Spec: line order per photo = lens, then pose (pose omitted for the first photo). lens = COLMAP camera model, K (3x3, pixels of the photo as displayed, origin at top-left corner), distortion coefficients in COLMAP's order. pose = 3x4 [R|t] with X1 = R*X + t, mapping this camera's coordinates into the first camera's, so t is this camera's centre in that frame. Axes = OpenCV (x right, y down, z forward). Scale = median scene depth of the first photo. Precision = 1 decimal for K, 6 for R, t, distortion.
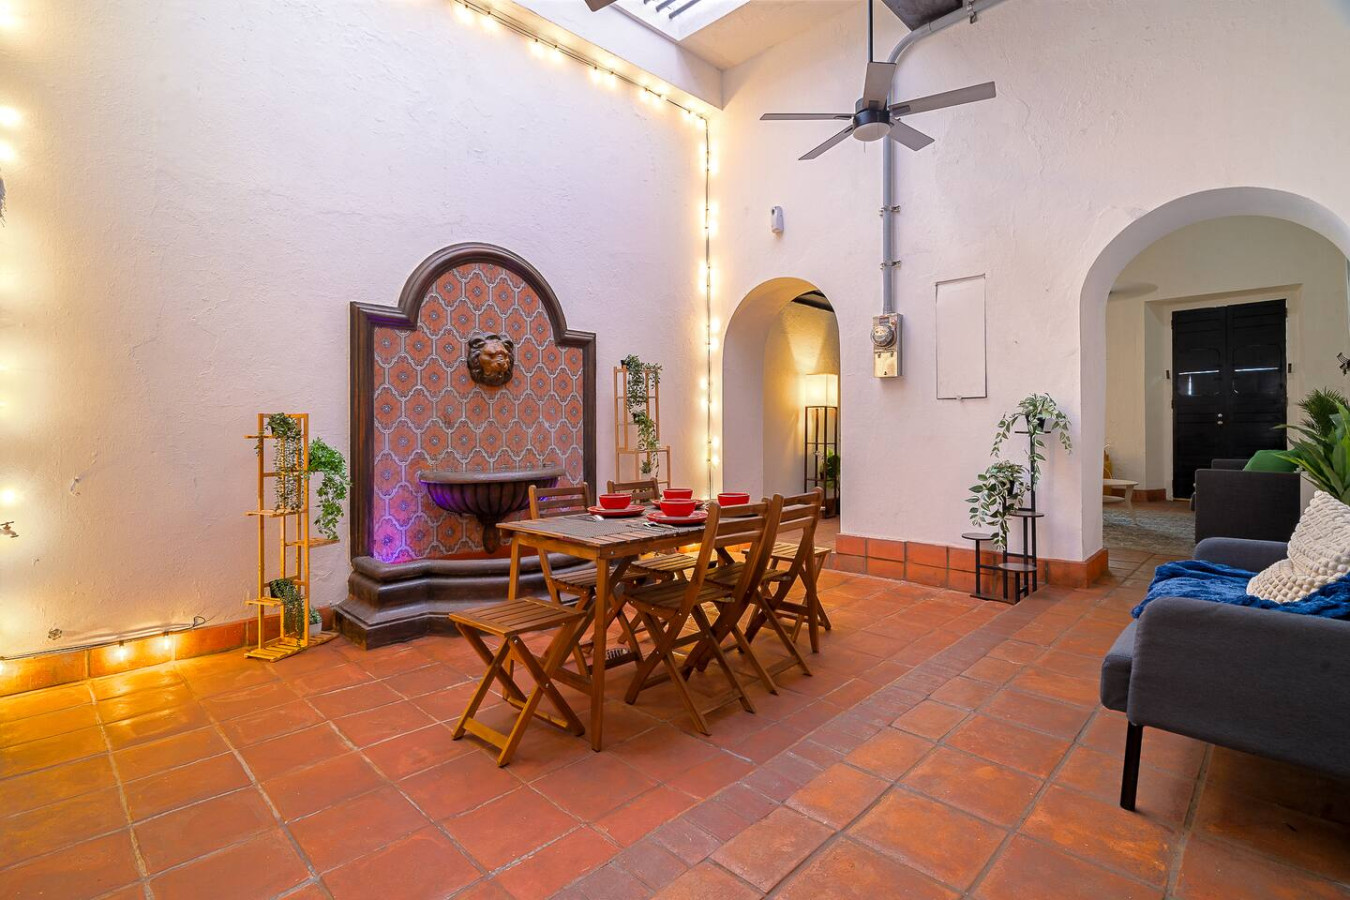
lens RADIAL K [[645.1, 0, 674.2], [0, 645.1, 438.2], [0, 0, 1]] dist [-0.003120, -0.000247]
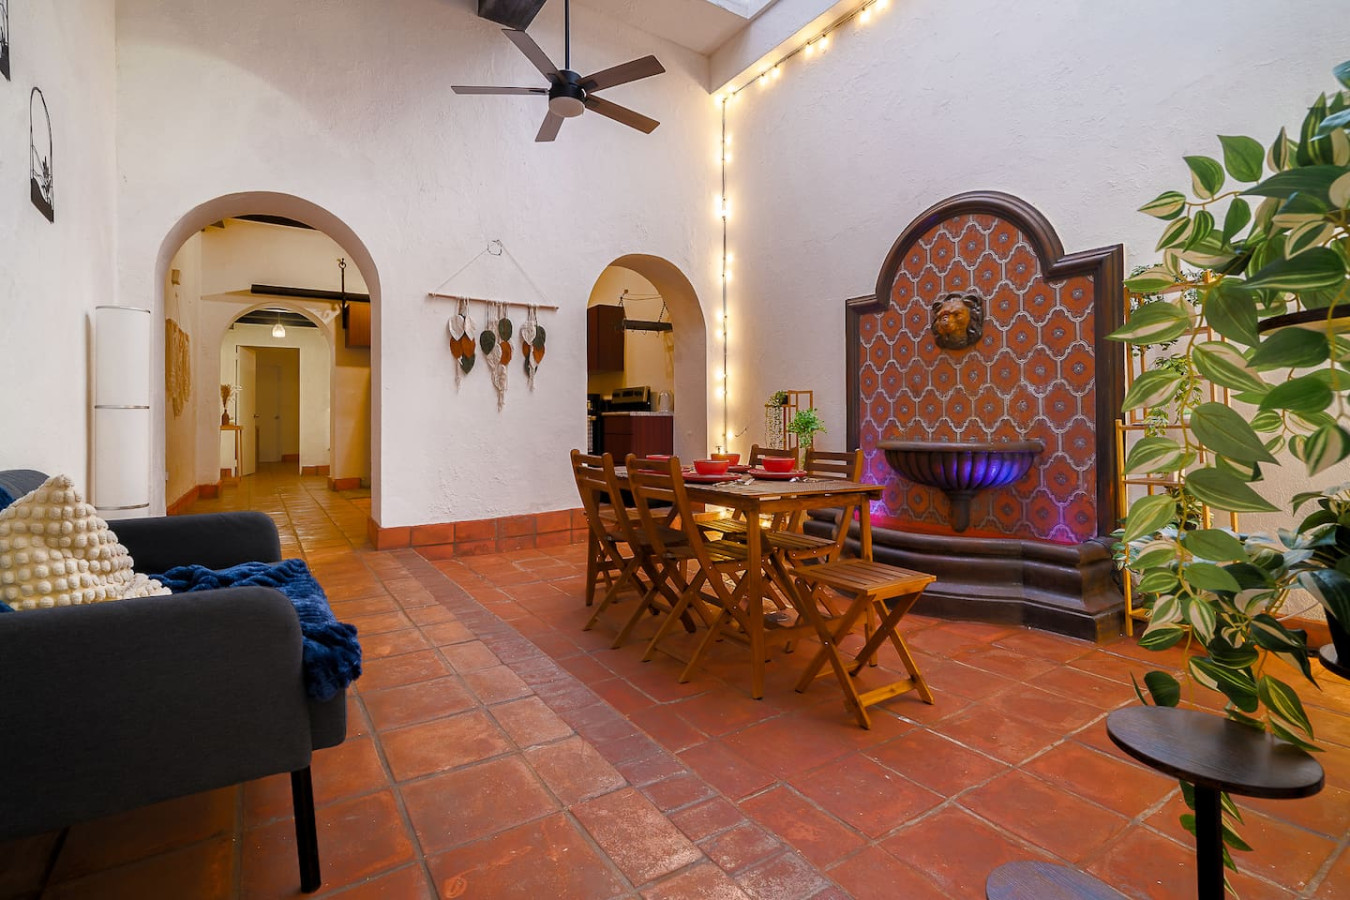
lens RADIAL K [[645.1, 0, 666.4], [0, 645.1, 431.8], [0, 0, 1]] dist [-0.003120, -0.000247]
pose [[-0.226536, 0.026913, -0.973631, 0.740274], [-0.006288, 0.999557, 0.029092, 0.012555], [0.973983, 0.012712, -0.226266, 0.843387]]
